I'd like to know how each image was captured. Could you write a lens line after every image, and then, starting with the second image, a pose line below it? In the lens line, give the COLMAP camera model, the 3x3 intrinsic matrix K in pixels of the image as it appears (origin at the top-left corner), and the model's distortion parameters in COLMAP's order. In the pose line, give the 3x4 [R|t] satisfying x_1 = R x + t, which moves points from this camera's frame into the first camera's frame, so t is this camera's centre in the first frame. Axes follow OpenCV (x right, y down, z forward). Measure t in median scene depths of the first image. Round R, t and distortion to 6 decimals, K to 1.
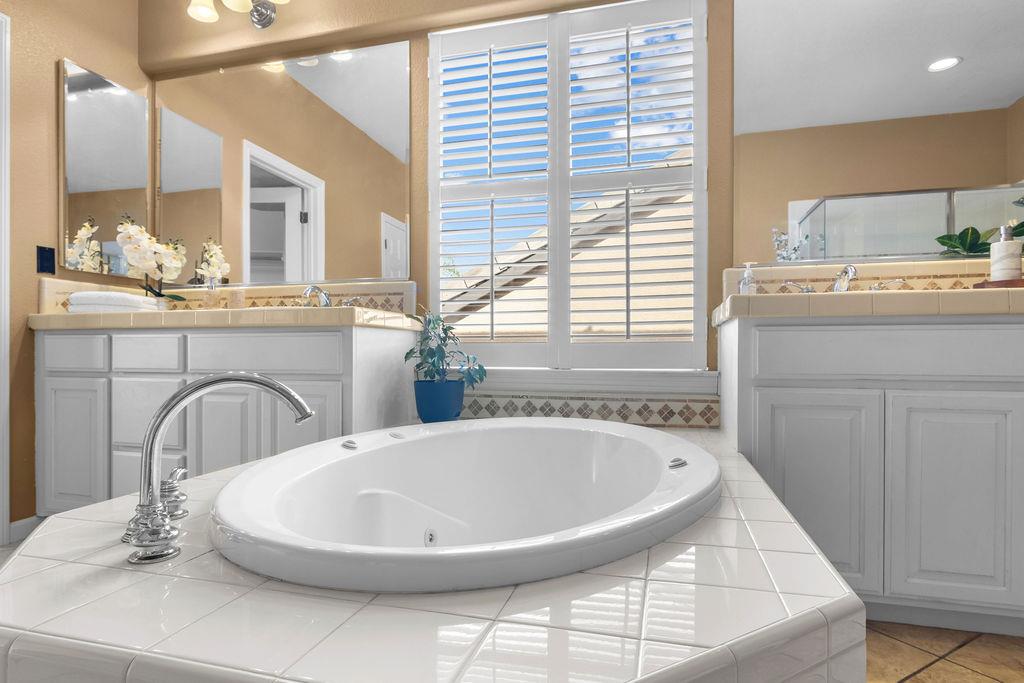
lens RADIAL K [[545.3, 0, 521.8], [0, 545.3, 360.7], [0, 0, 1]] dist [-0.004323, 0.001295]
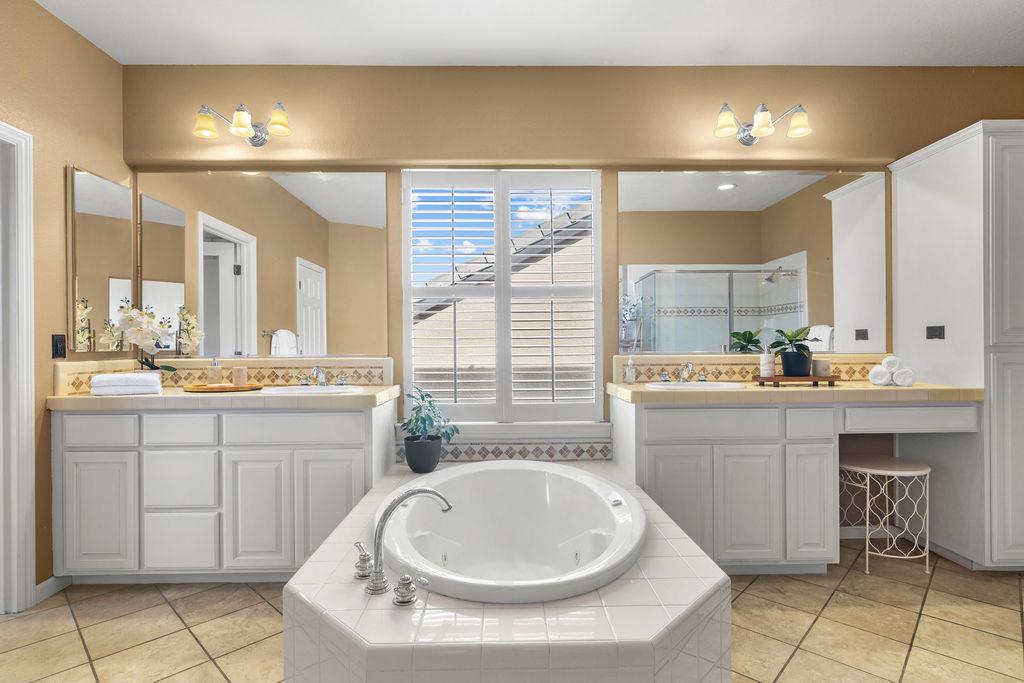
lens RADIAL K [[519.2, 0, 511.2], [0, 519.2, 343.2], [0, 0, 1]] dist [-0.002180, -0.001771]
pose [[0.959572, -0.007277, 0.281368, -0.297087], [0.009338, 0.999938, -0.005986, -0.186101], [-0.281307, 0.008371, 0.959581, -0.300151]]
